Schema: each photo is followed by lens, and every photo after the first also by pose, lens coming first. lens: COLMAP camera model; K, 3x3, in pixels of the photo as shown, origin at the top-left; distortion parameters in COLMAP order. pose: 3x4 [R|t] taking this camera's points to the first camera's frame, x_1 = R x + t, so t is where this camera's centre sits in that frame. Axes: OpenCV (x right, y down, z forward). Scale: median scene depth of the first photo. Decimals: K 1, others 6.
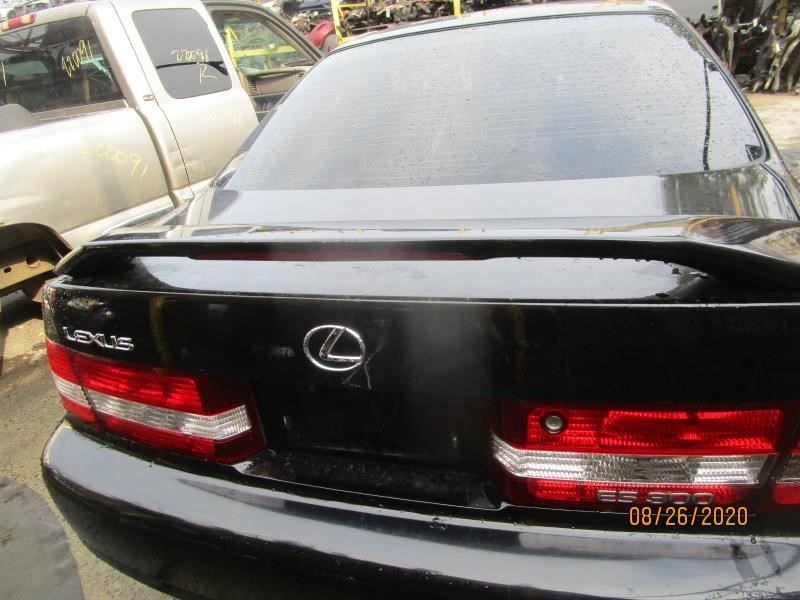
lens RADIAL K [[565.8, 0, 395.5], [0, 565.8, 295.9], [0, 0, 1]] dist [-0.034236, 0.014887]
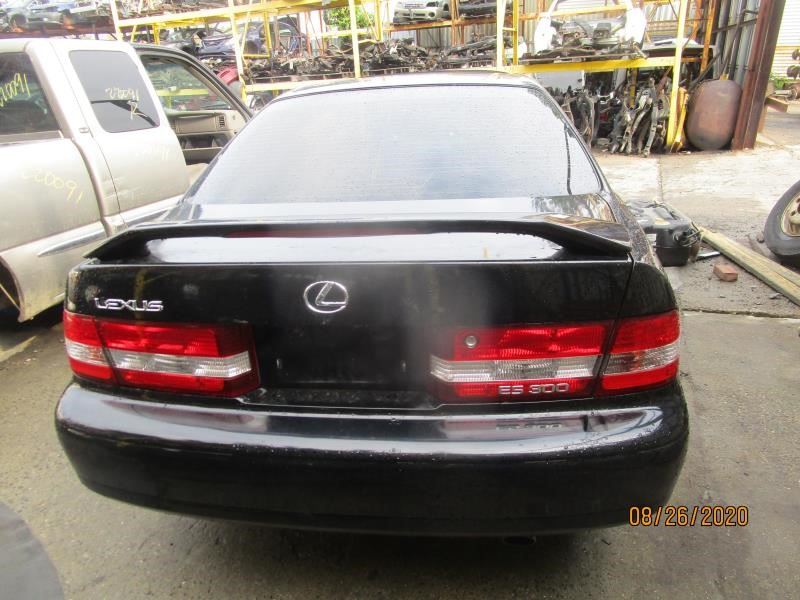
lens RADIAL K [[565.8, 0, 395.5], [0, 565.8, 295.9], [0, 0, 1]] dist [-0.034236, 0.014887]
pose [[0.983084, 0.000388, 0.183152, -0.051079], [0.014523, 0.996684, -0.080064, 0.053292], [-0.182576, 0.081369, 0.979819, -0.122348]]
